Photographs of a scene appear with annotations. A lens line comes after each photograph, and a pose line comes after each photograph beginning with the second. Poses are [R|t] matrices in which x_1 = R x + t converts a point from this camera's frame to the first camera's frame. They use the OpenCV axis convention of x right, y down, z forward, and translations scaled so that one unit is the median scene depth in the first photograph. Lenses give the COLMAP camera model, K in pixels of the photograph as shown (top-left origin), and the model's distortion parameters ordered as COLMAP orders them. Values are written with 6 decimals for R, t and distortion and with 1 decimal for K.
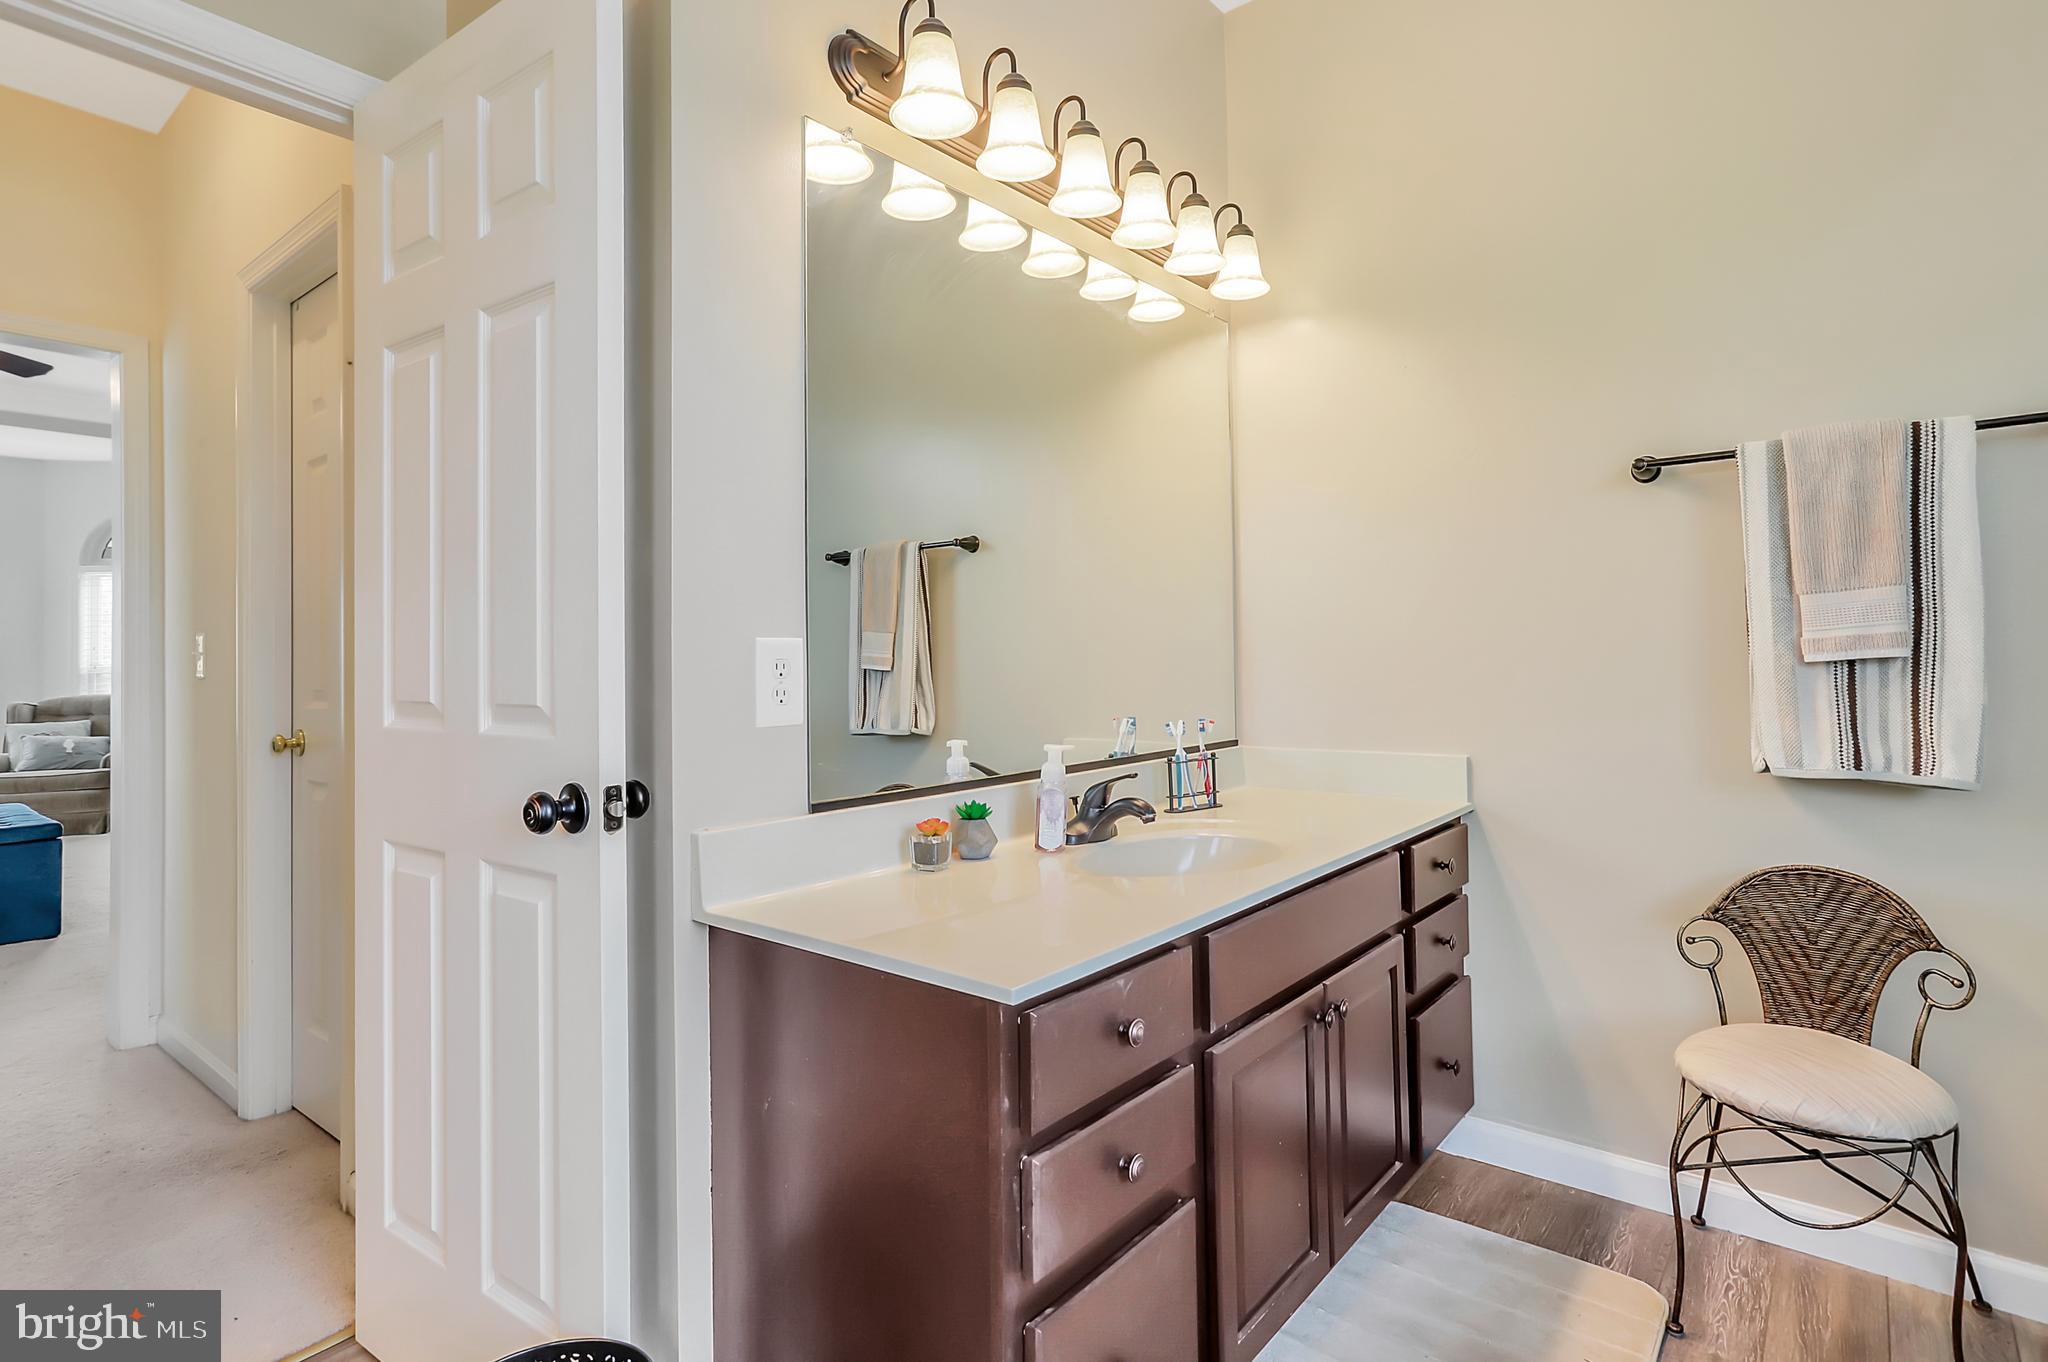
lens RADIAL K [[1008.7, 0, 1029.2], [0, 1008.7, 633.7], [0, 0, 1]] dist [-0.021580, 0.015408]
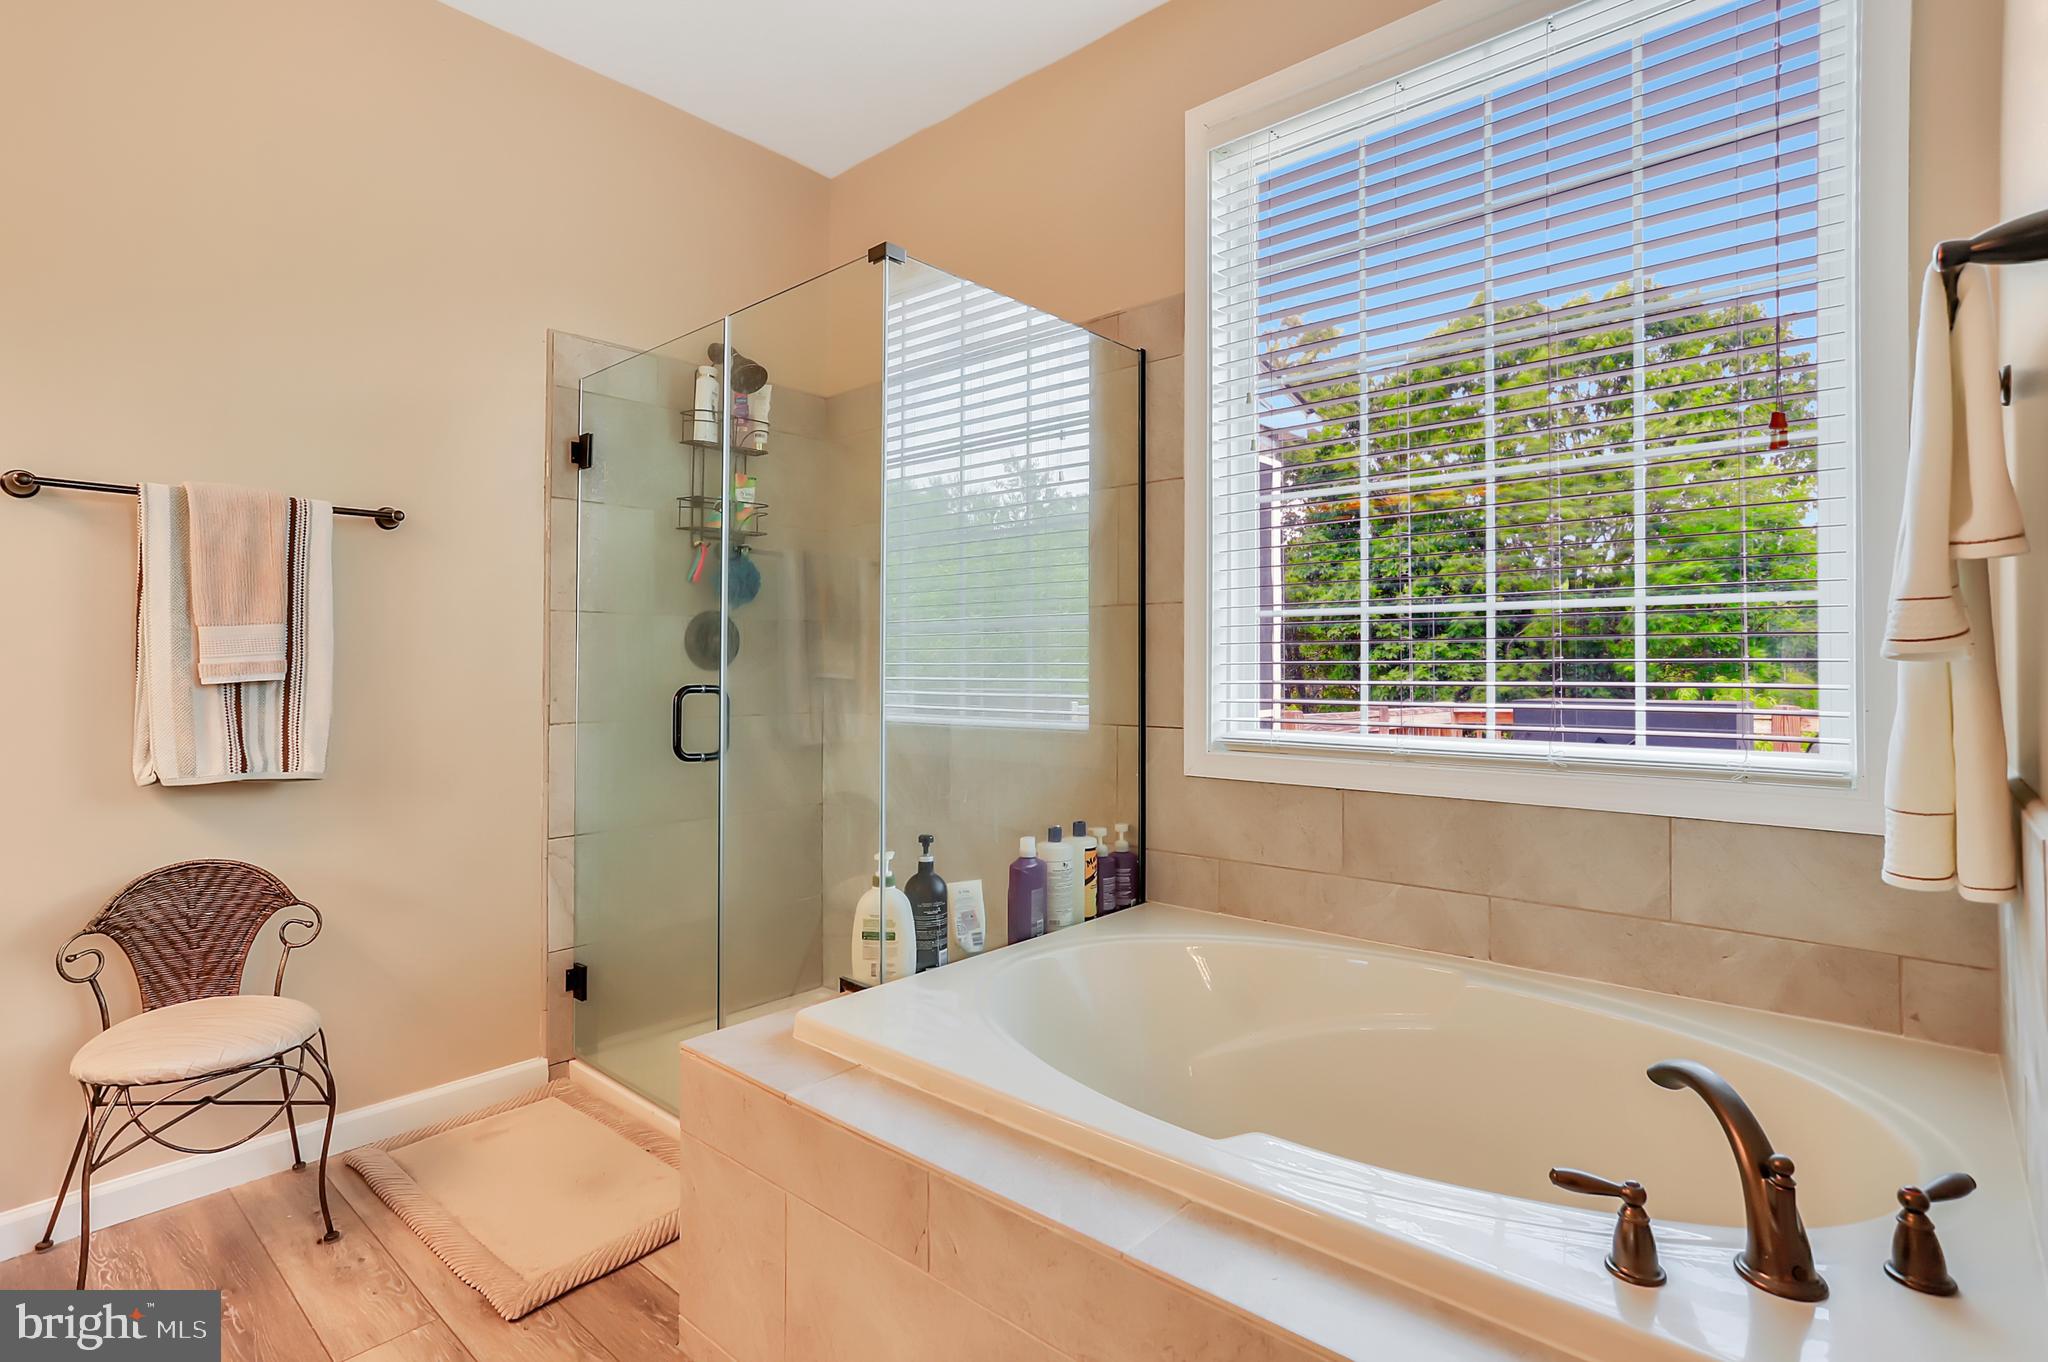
lens RADIAL K [[1013.9, 0, 1020.6], [0, 1013.9, 664.2], [0, 0, 1]] dist [-0.004571, 0.014503]
pose [[0.051531, 0.019557, 0.998480, -0.356675], [-0.027579, 0.999455, -0.018153, 0.000117], [-0.998290, -0.026602, 0.052043, -0.008268]]
